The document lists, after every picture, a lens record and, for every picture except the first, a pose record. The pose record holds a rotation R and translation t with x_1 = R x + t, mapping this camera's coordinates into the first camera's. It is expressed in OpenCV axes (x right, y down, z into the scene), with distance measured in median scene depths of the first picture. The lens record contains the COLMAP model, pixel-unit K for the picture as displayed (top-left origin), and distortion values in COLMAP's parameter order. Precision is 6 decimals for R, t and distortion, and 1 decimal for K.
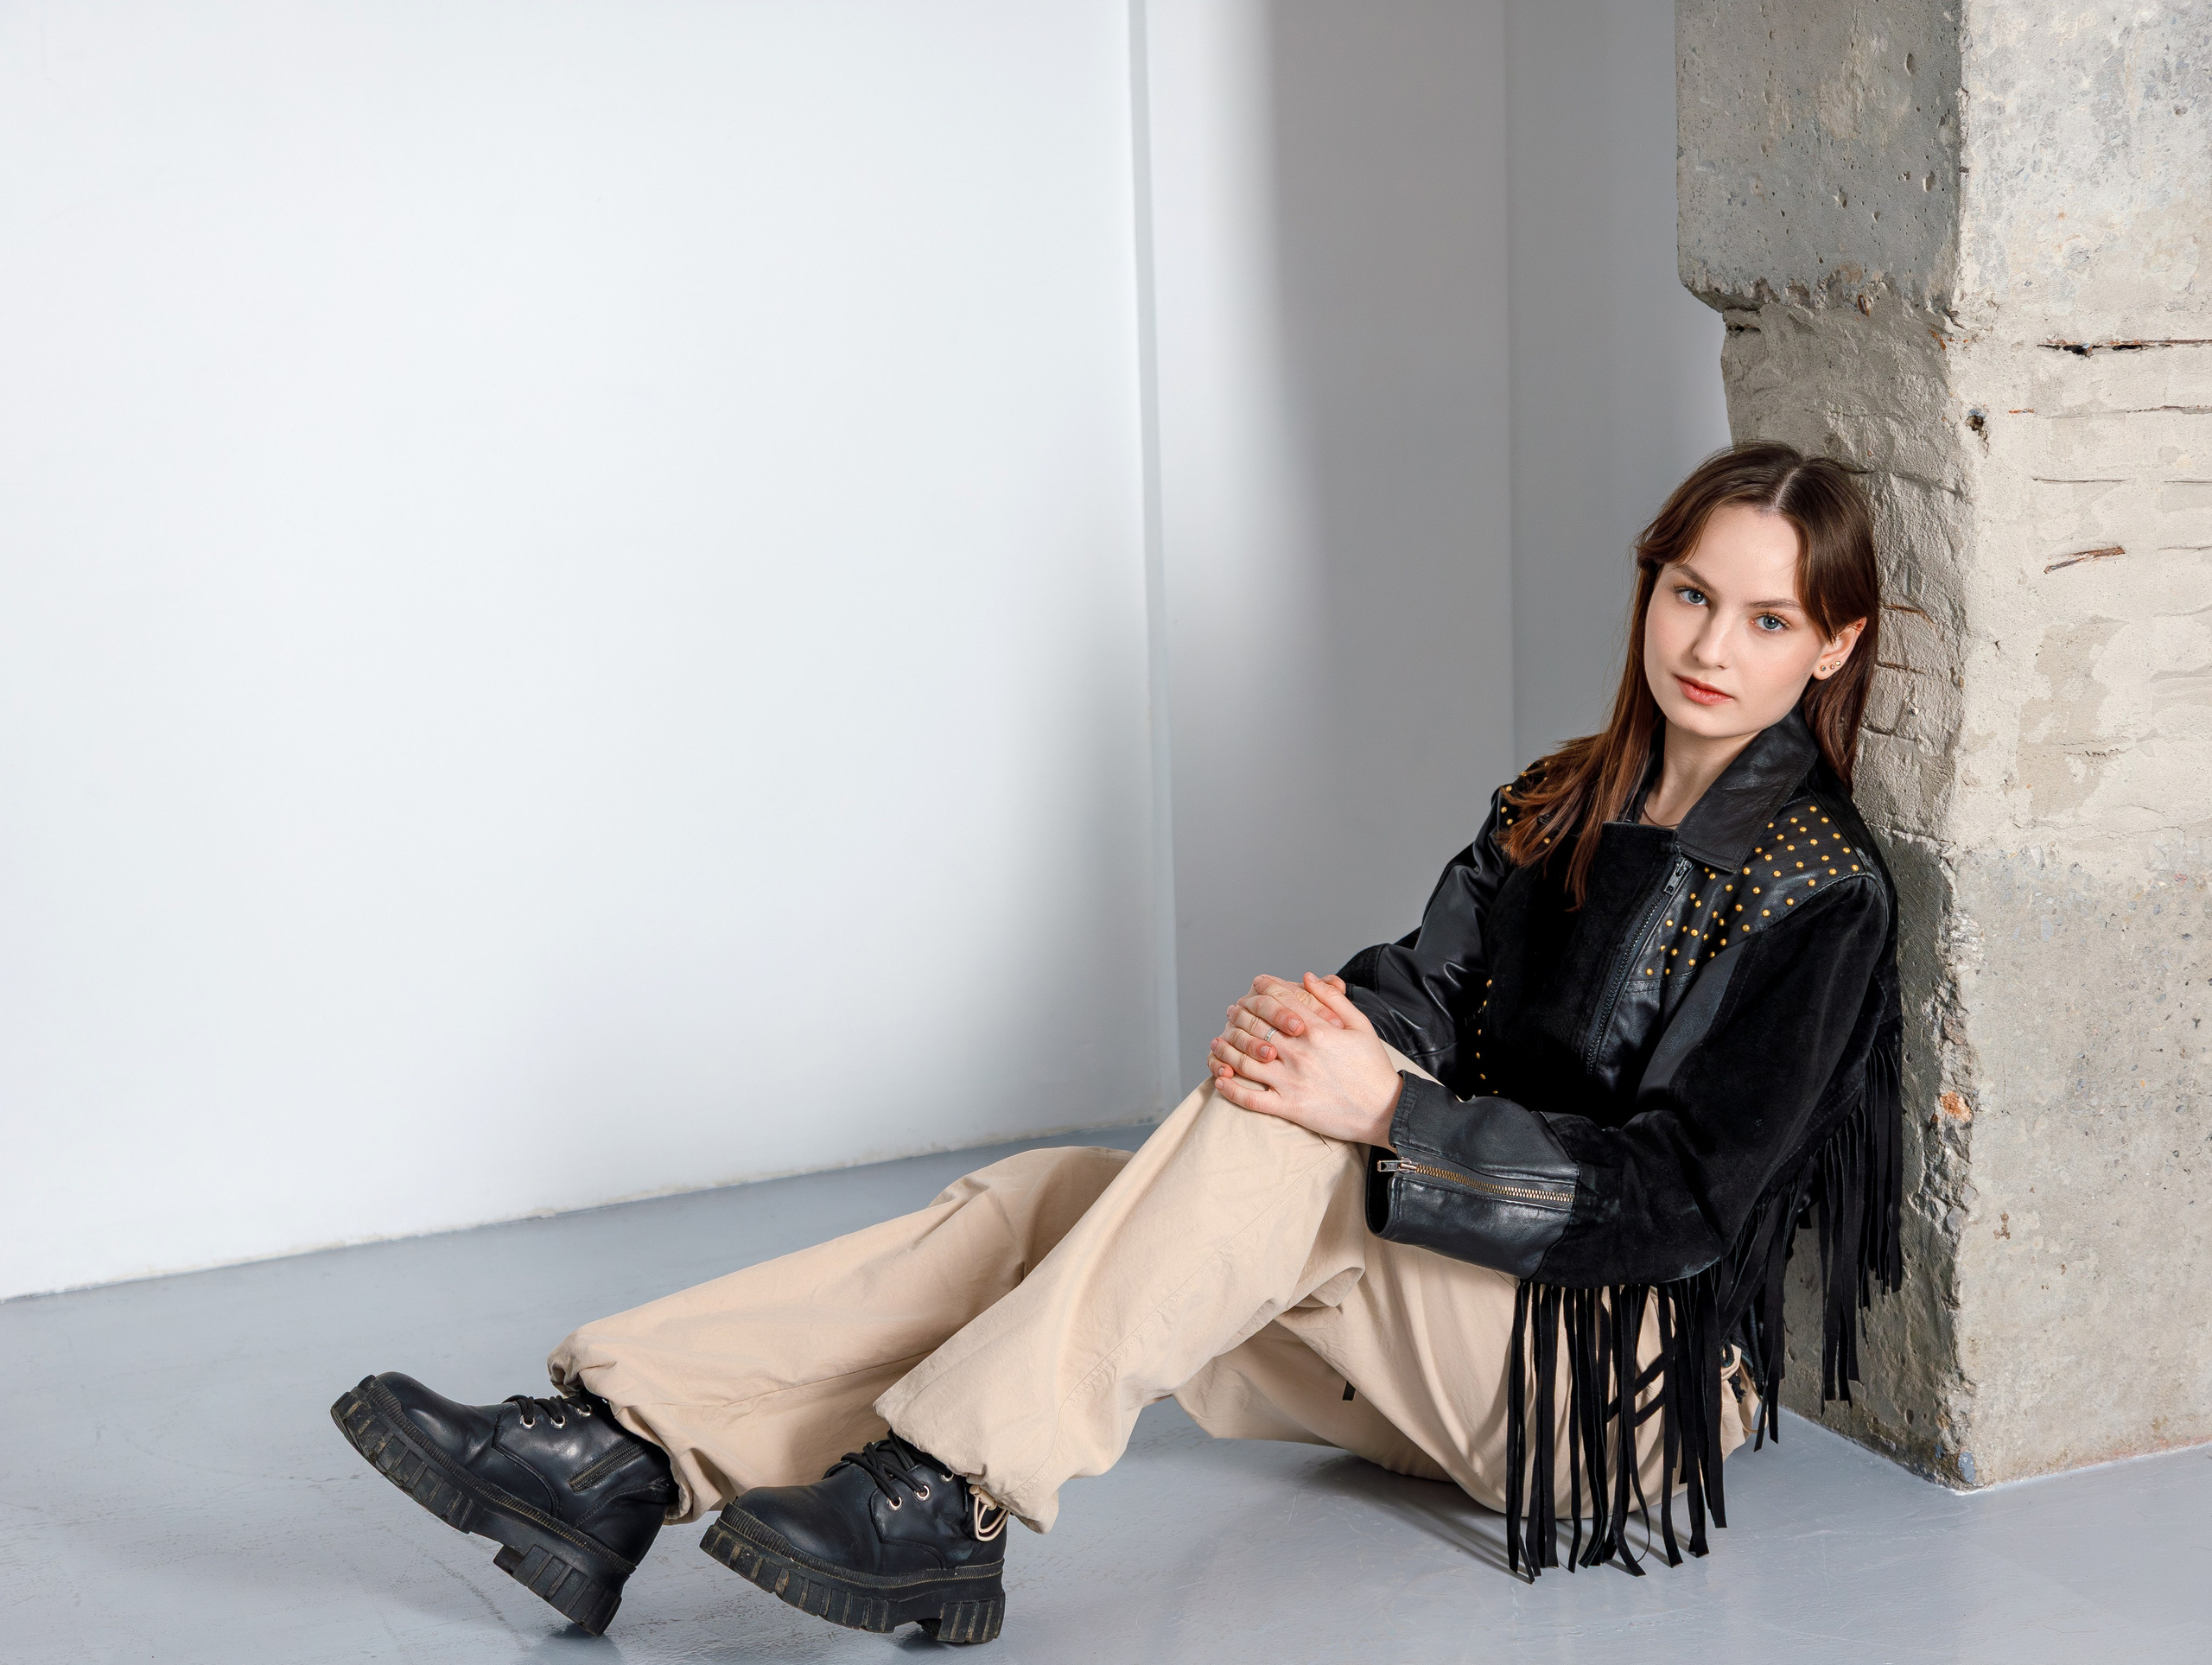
lens RADIAL K [[4232.8, 0, 1106.0], [0, 4232.8, 832.5], [0, 0, 1]] dist [0.004061, 0.025243]
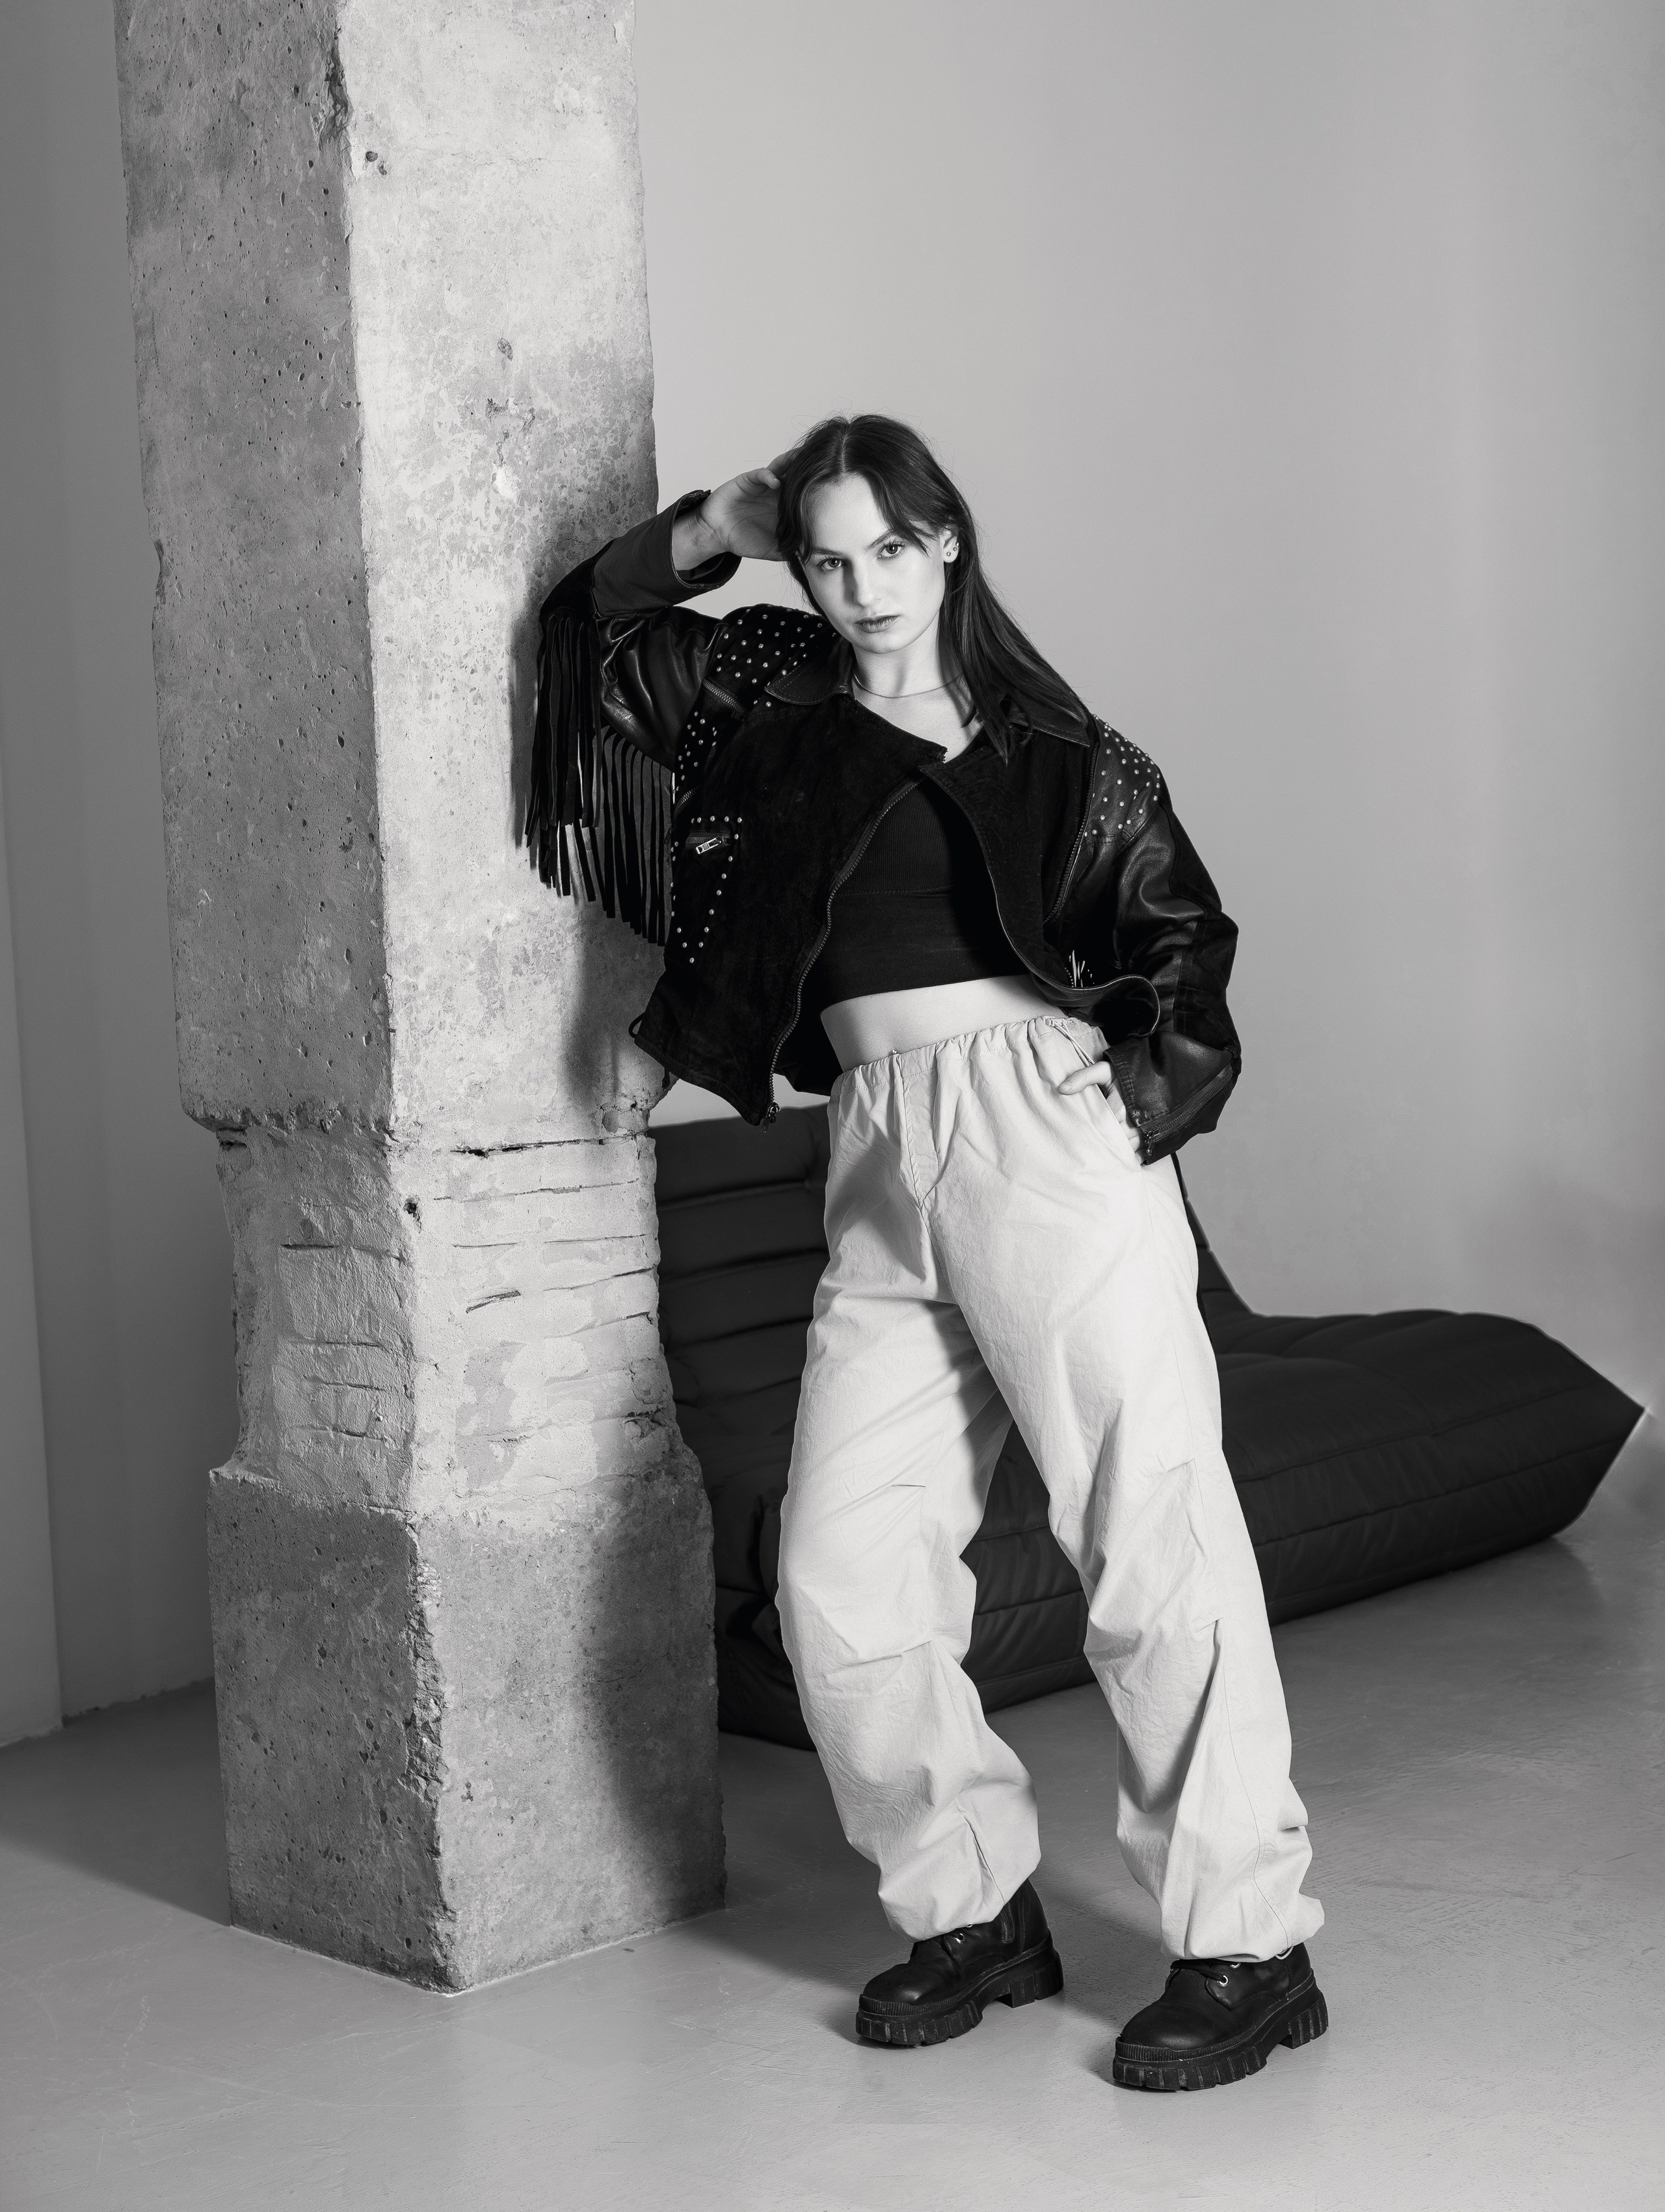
lens RADIAL K [[3708.2, 0, 780.9], [0, 3708.2, 1099.7], [0, 0, 1]] dist [0.051976, -0.194096]
pose [[0.948261, -0.041402, 0.314780, -0.060660], [0.076898, 0.991891, -0.101192, 0.000681], [-0.308038, 0.120163, 0.943755, -0.189724]]
